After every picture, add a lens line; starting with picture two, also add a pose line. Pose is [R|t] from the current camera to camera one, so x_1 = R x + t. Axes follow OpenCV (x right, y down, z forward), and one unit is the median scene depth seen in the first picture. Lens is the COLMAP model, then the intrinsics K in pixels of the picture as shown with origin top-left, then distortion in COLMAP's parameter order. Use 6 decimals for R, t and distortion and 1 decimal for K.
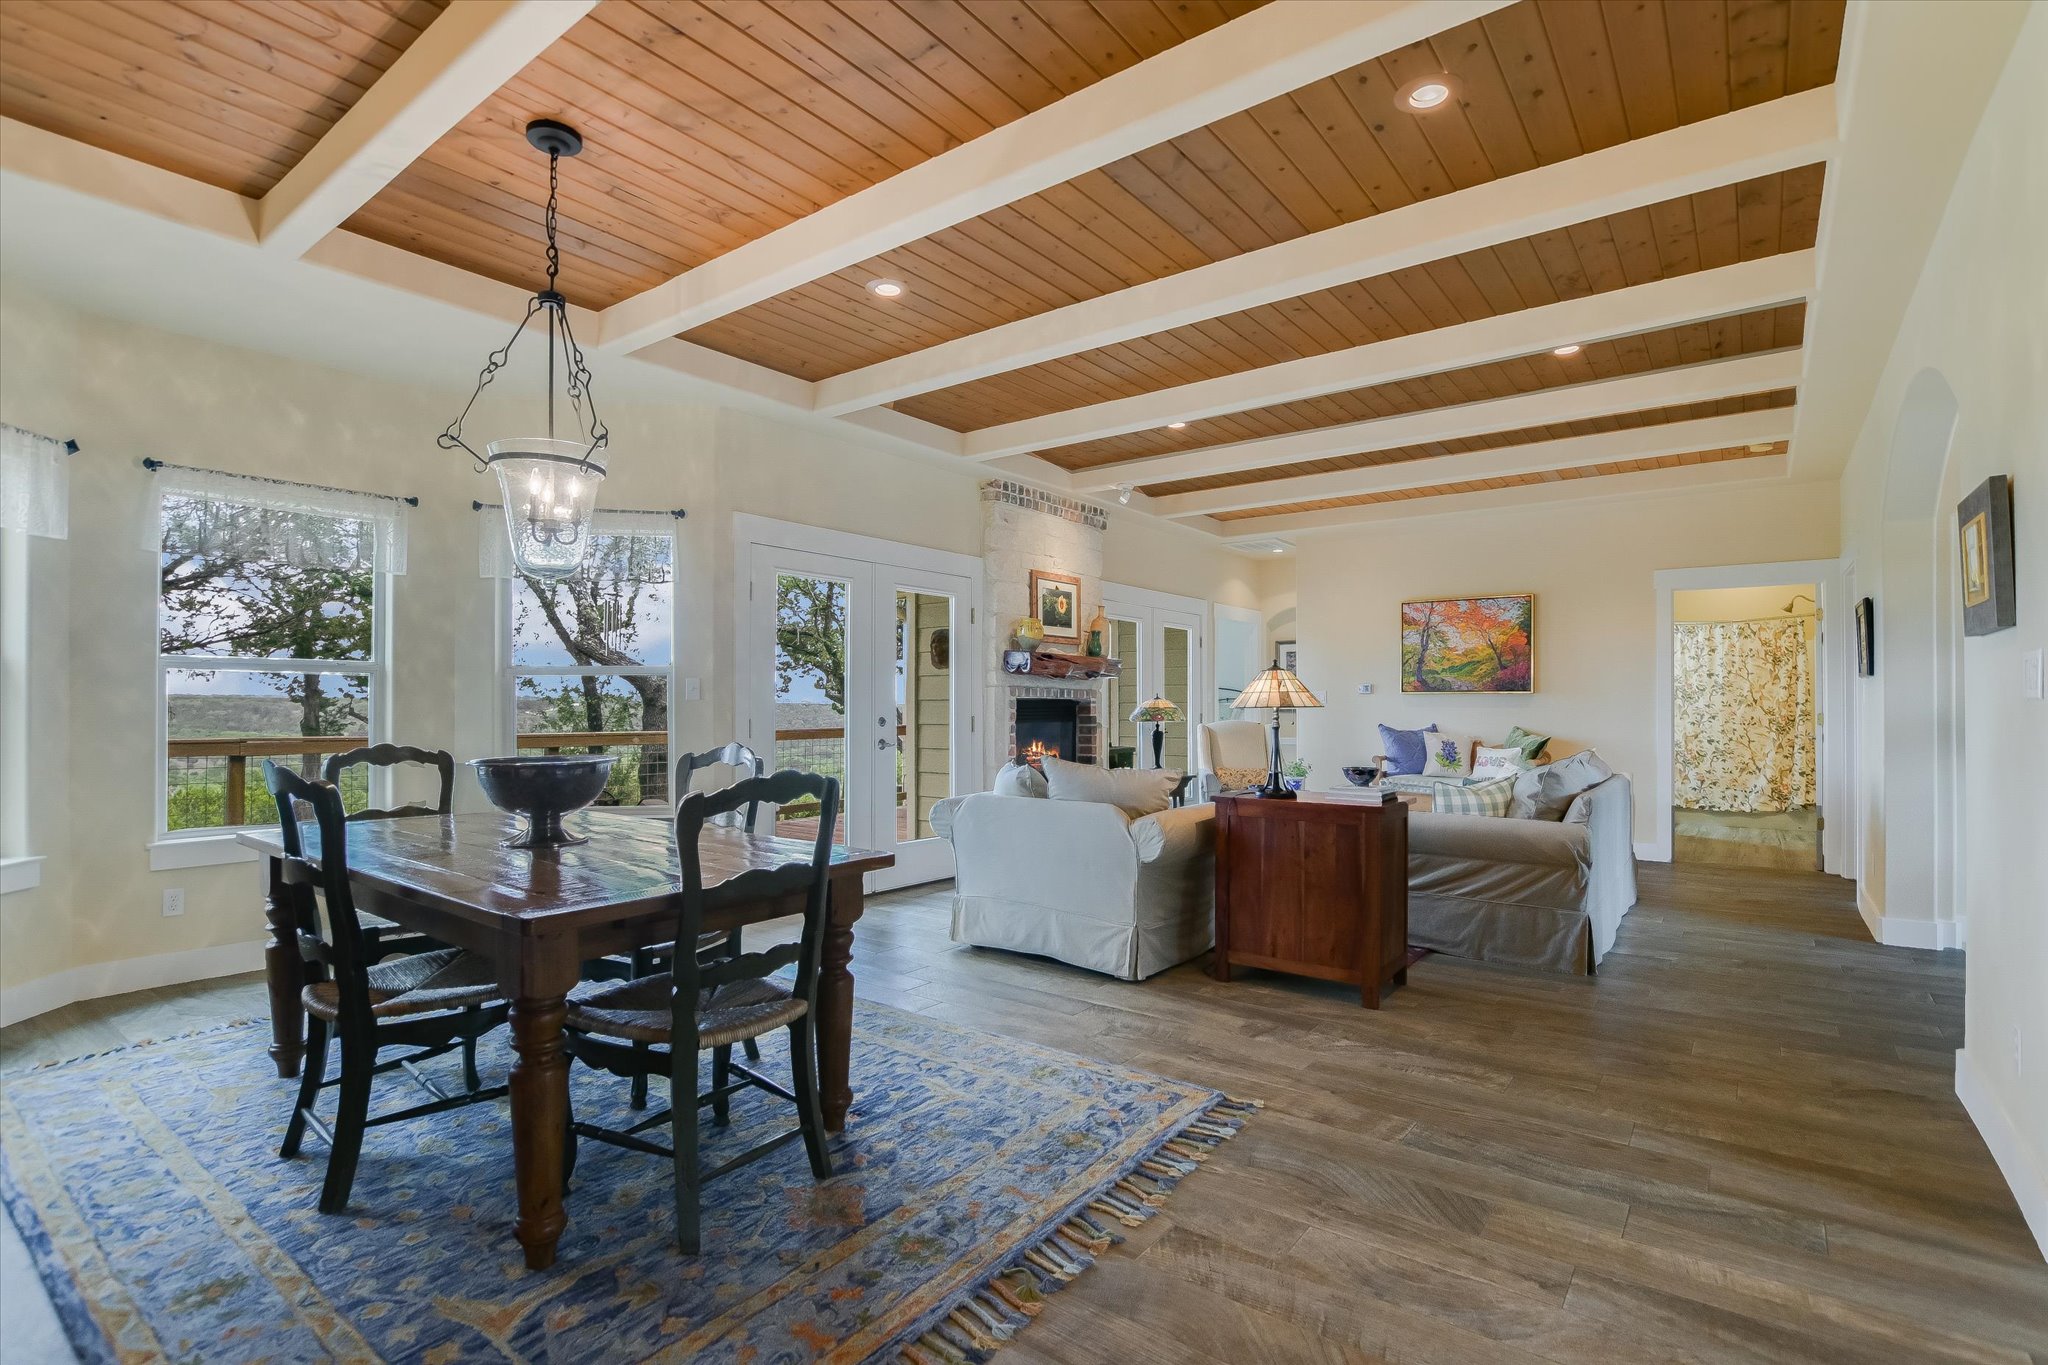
lens RADIAL K [[973.2, 0, 1031.2], [0, 973.2, 691.1], [0, 0, 1]] dist [0.001046, 0.000467]
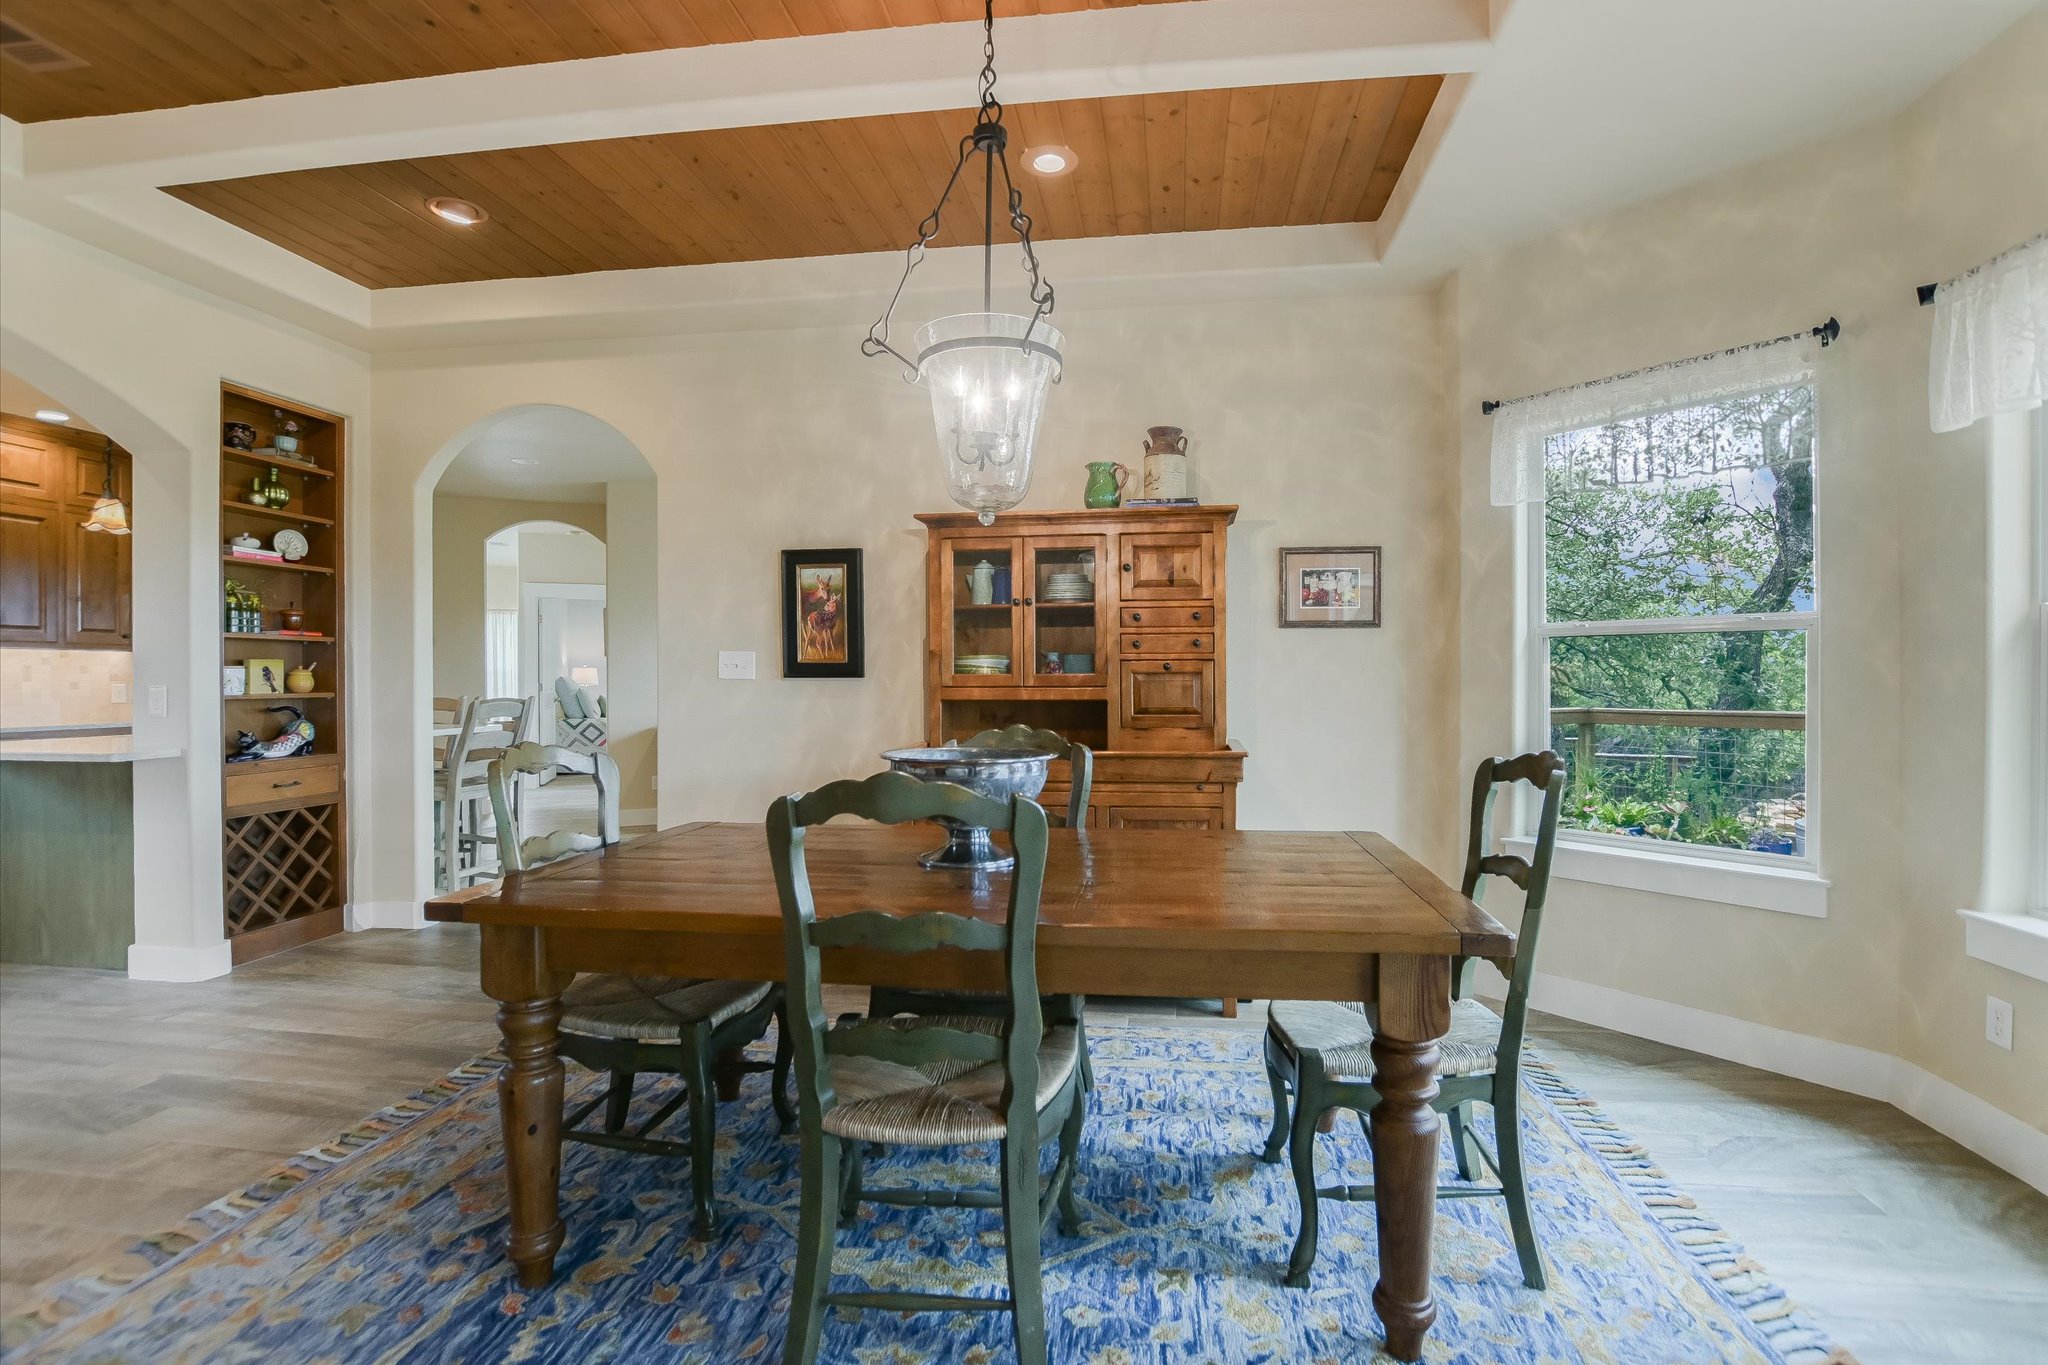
lens RADIAL K [[913.9, 0, 1038.1], [0, 913.9, 670.4], [0, 0, 1]] dist [0.012613, -0.002314]
pose [[-0.873447, 0.003520, -0.486907, -0.207396], [0.010252, 0.999885, -0.011162, 0.010770], [0.486812, -0.014742, -0.873382, 1.872282]]
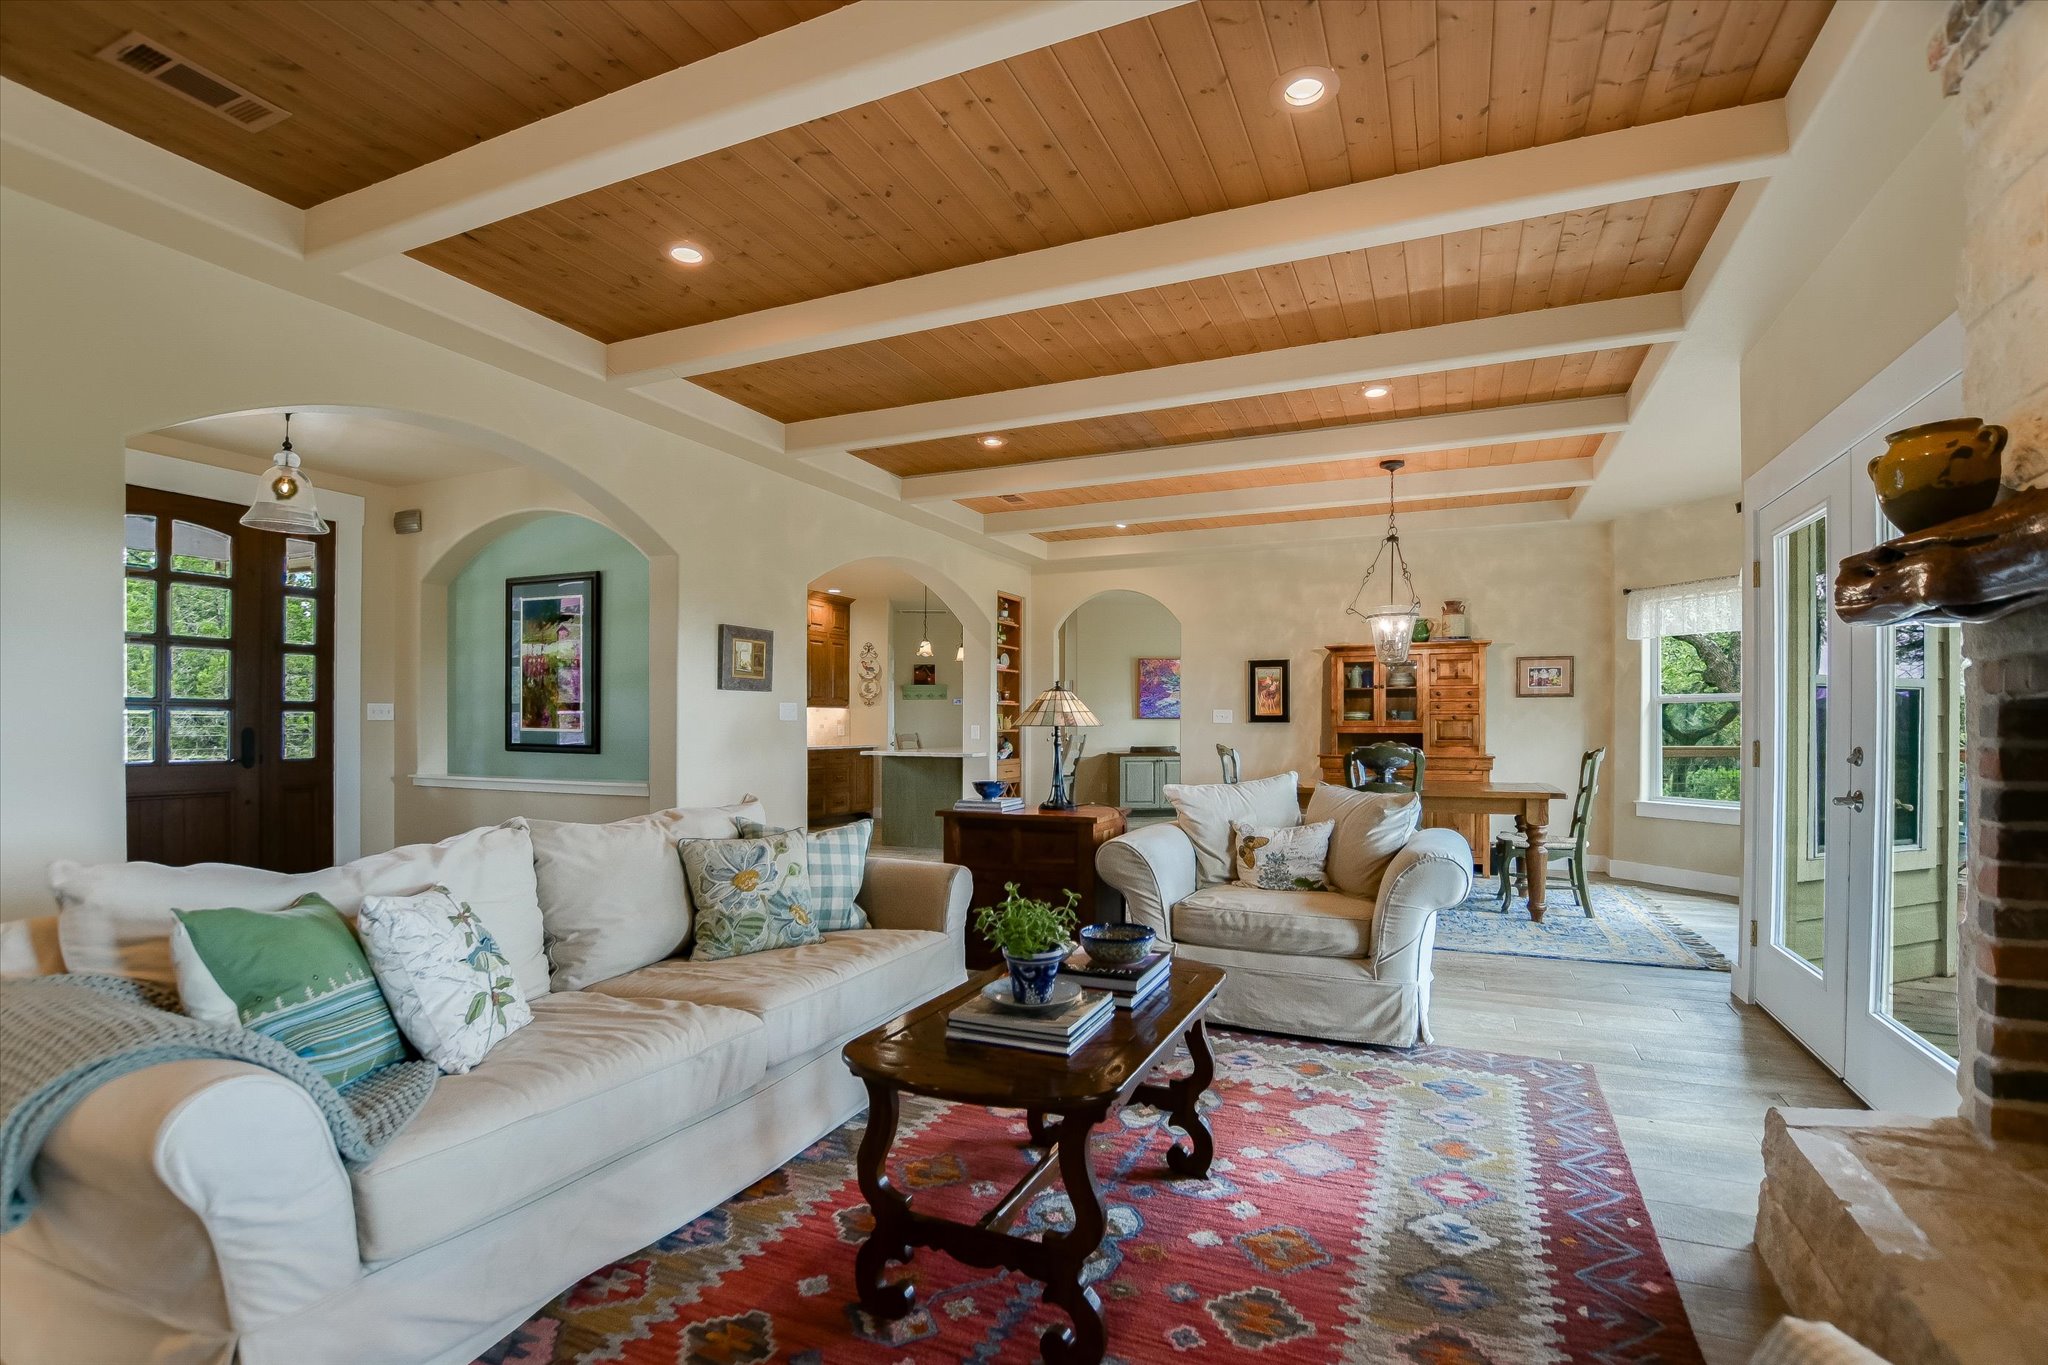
lens RADIAL K [[913.9, 0, 1033.3], [0, 913.9, 721.8], [0, 0, 1]] dist [0.012613, -0.002314]
pose [[-0.973291, 0.002275, -0.229562, 0.856545], [0.005288, 0.999908, -0.012512, 0.033751], [0.229513, -0.013392, -0.973214, 3.207295]]
